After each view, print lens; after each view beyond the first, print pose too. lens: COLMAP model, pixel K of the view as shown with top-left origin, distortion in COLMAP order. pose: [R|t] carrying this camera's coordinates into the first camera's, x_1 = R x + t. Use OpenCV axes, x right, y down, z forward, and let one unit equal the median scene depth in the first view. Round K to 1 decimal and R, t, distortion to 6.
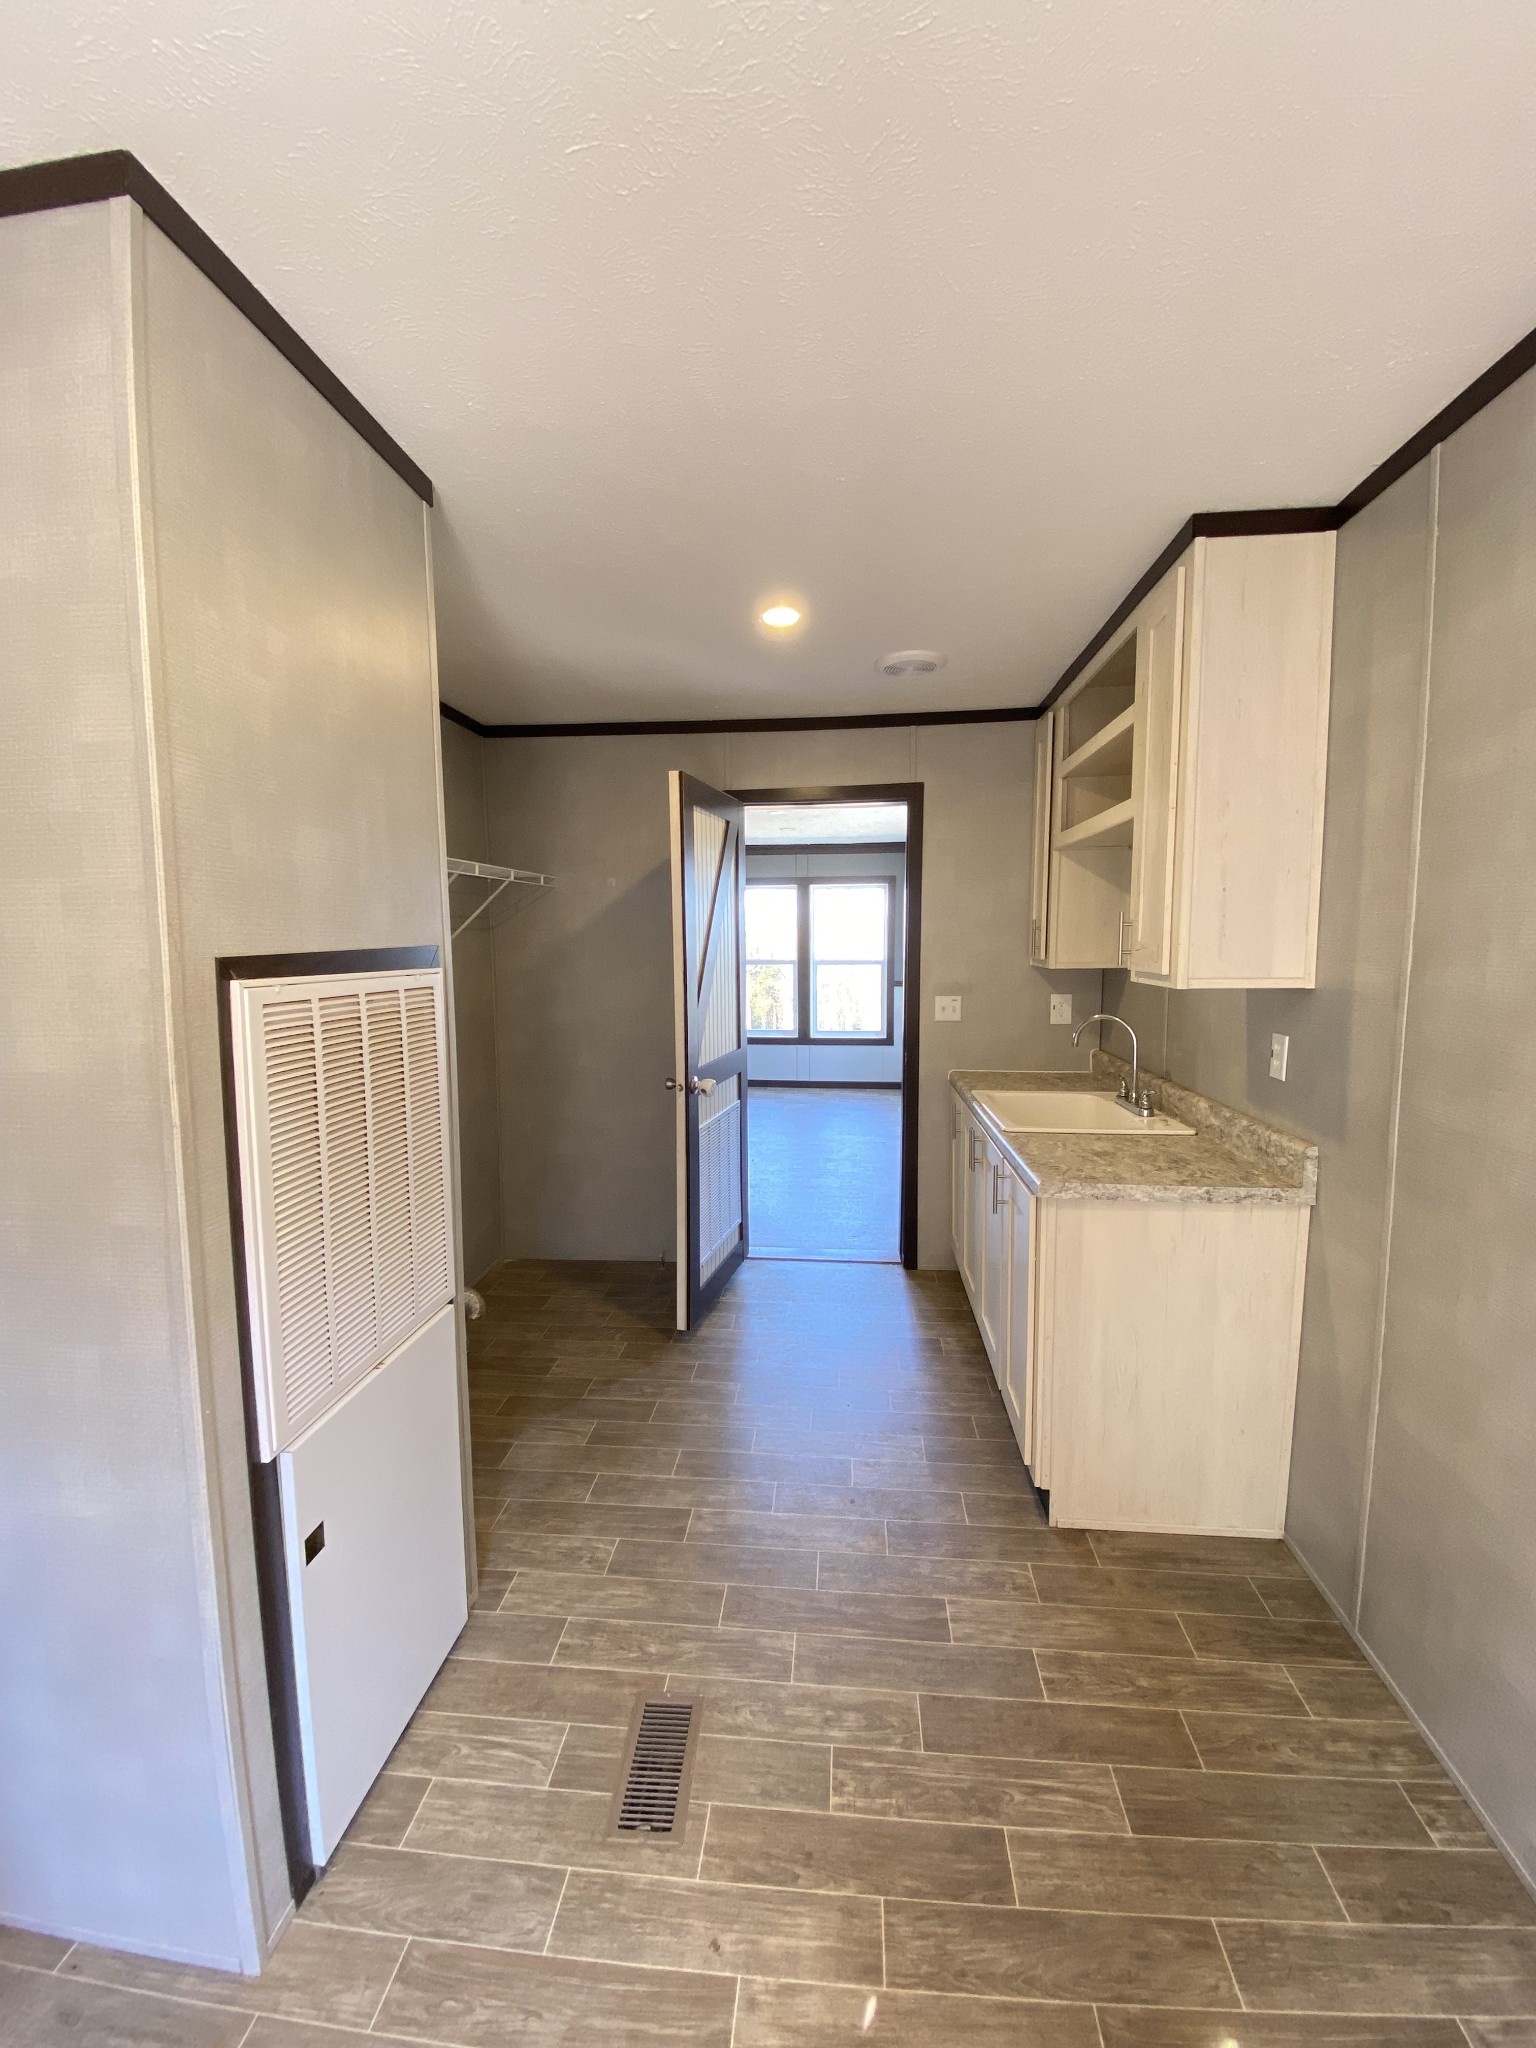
lens RADIAL K [[836.5, 0, 780.4], [0, 836.5, 1015.9], [0, 0, 1]] dist [0.000373, -0.012963]
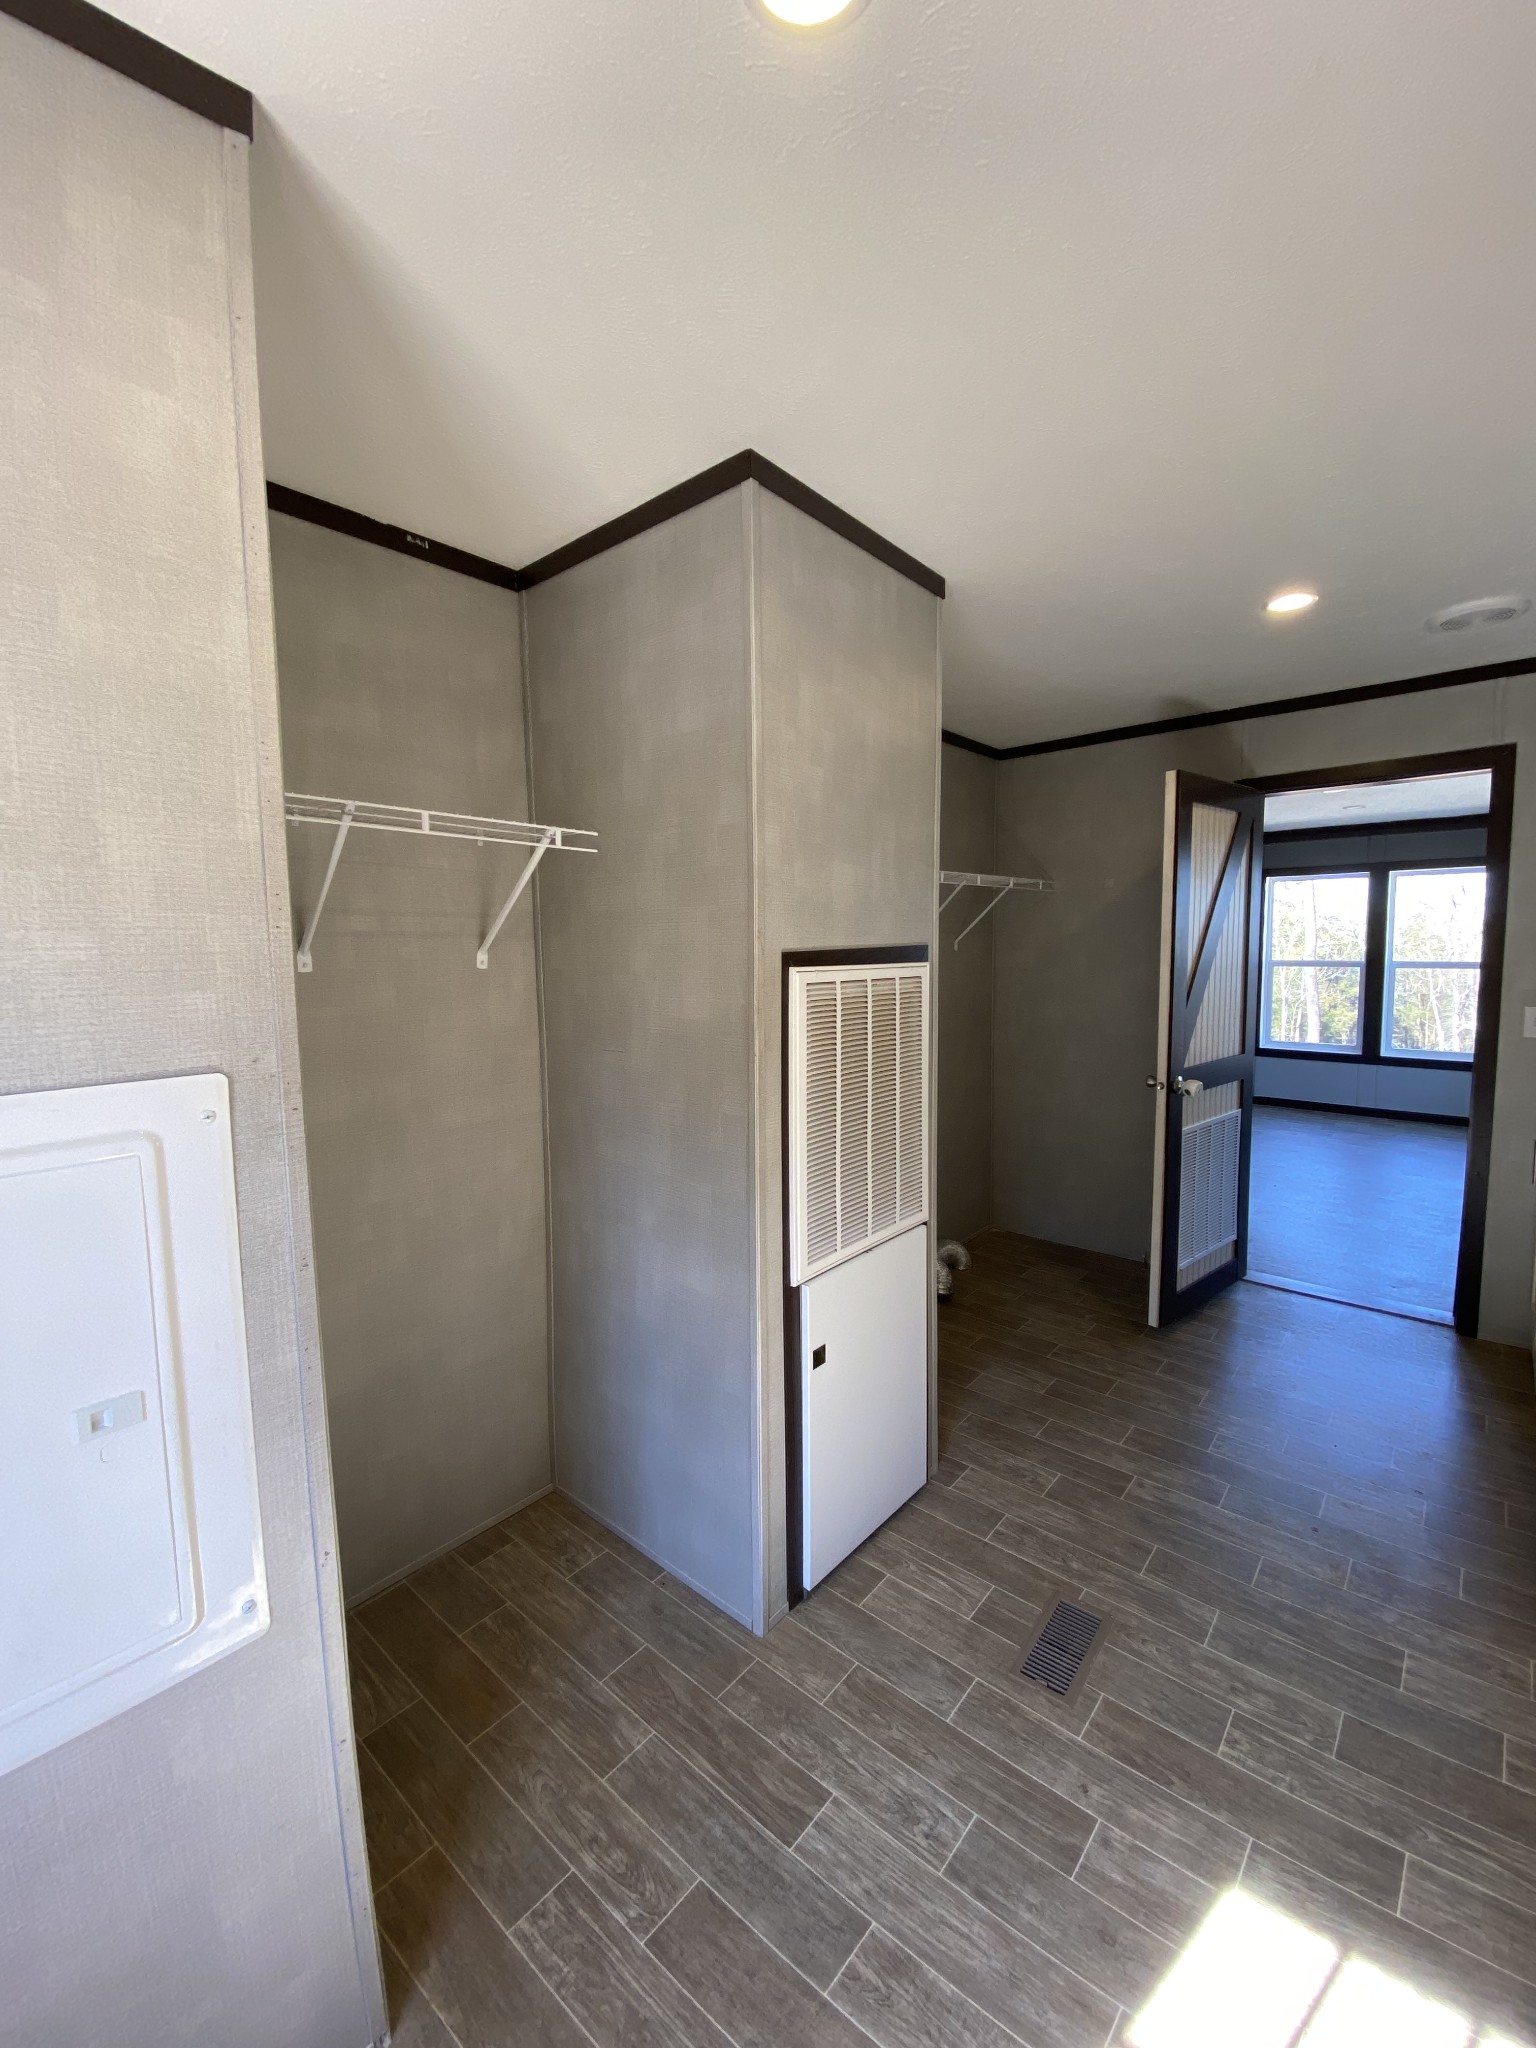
lens RADIAL K [[836.5, 0, 758.6], [0, 836.5, 1006.8], [0, 0, 1]] dist [0.000373, -0.012963]
pose [[0.805470, 0.038446, -0.591388, 0.155442], [-0.045981, 0.998940, 0.002315, 0.020745], [0.590850, 0.025328, 0.806383, -0.205430]]
